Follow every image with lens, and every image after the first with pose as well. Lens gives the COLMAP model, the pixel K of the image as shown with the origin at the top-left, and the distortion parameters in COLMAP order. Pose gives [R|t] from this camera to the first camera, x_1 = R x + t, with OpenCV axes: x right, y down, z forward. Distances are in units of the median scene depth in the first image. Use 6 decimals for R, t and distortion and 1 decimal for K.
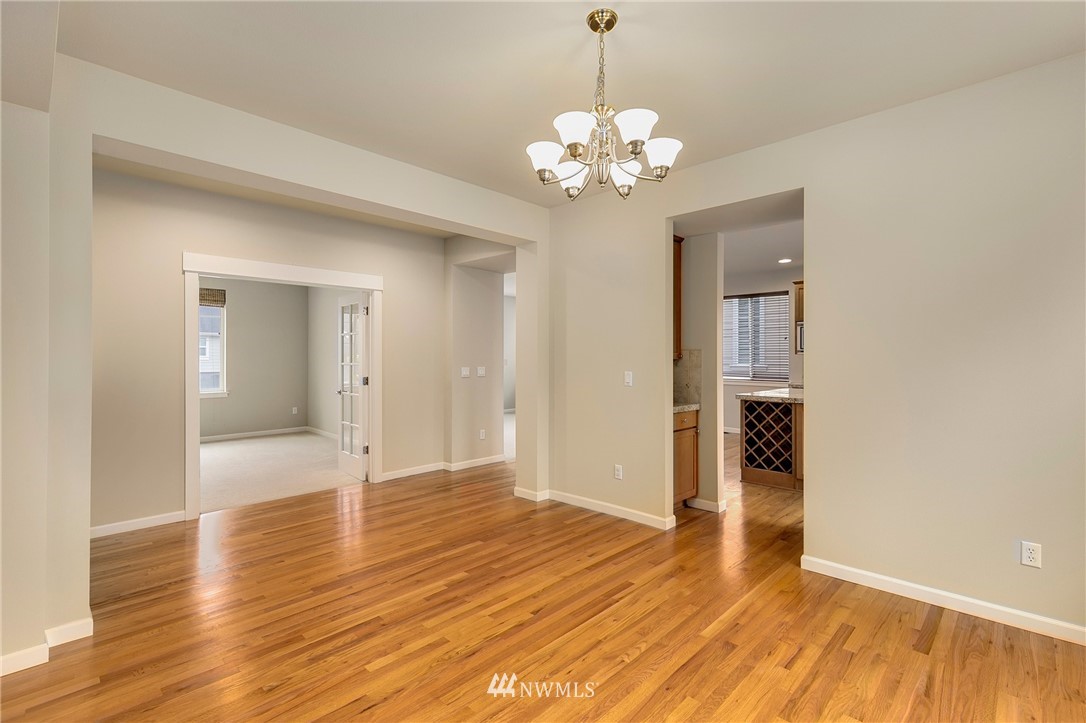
lens RADIAL K [[490.5, 0, 545.6], [0, 490.5, 362.0], [0, 0, 1]] dist [0.004690, 0.000633]
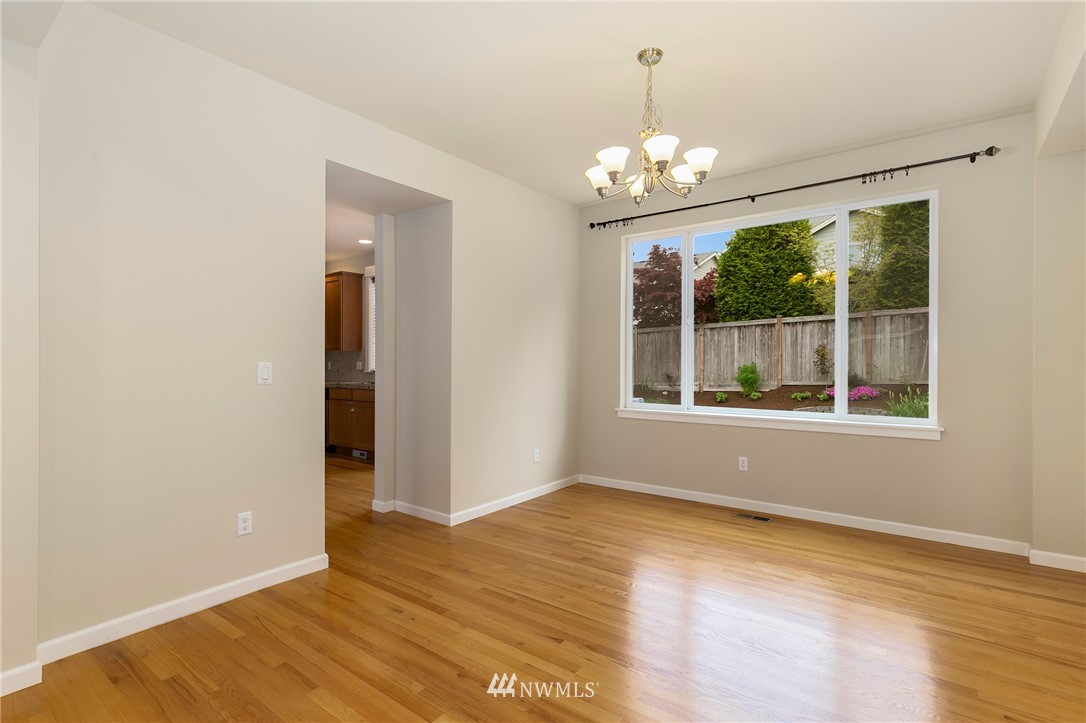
lens RADIAL K [[521.5, 0, 551.2], [0, 521.5, 362.7], [0, 0, 1]] dist [0.000714, 0.000000]
pose [[-0.133370, -0.000642, 0.991066, -0.822334], [0.007402, 0.999971, 0.001644, 0.034054], [-0.991039, 0.007555, -0.133361, 1.033311]]
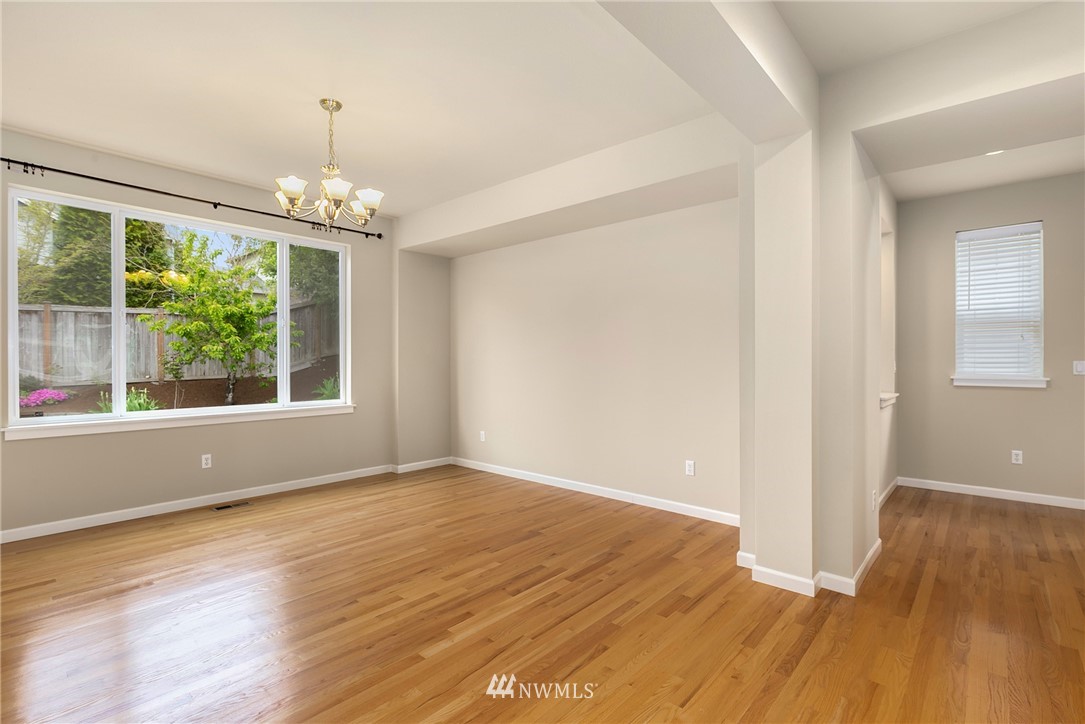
lens RADIAL K [[500.5, 0, 547.9], [0, 500.5, 365.0], [0, 0, 1]] dist [0.009220, 0.000173]
pose [[-0.998662, 0.001664, -0.051691, -0.324222], [0.000925, 0.999897, 0.014313, 0.027776], [0.051710, 0.014246, -0.998561, 1.831523]]
